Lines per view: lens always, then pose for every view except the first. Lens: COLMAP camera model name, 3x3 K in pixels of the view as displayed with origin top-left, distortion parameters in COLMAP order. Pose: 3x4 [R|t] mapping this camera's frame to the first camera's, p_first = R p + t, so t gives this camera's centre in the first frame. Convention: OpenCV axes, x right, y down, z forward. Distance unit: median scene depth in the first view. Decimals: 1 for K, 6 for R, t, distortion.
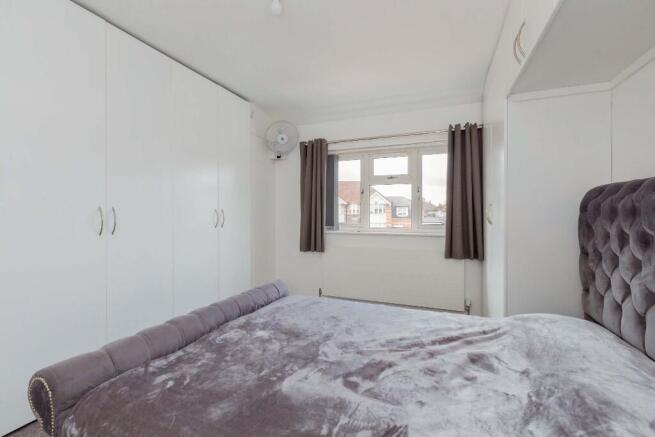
lens RADIAL K [[292.3, 0, 325.3], [0, 292.3, 215.9], [0, 0, 1]] dist [0.000241, -0.000063]
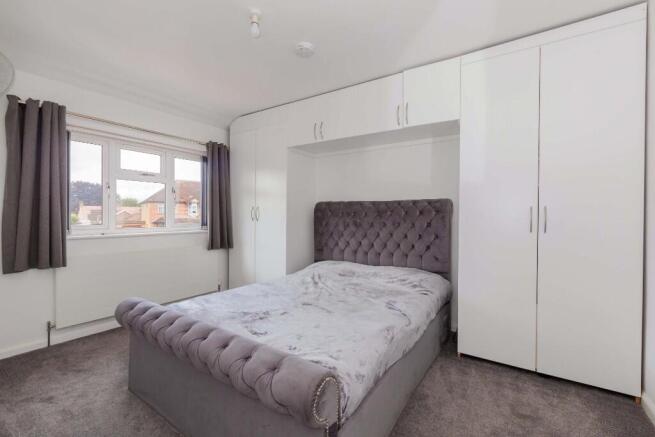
lens RADIAL K [[292.3, 0, 325.3], [0, 292.3, 215.9], [0, 0, 1]] dist [0.000241, -0.000063]
pose [[0.202160, -0.003656, 0.979346, -0.588660], [-0.003384, 0.999984, 0.004432, -0.004502], [-0.979347, -0.004210, 0.202144, 0.247200]]
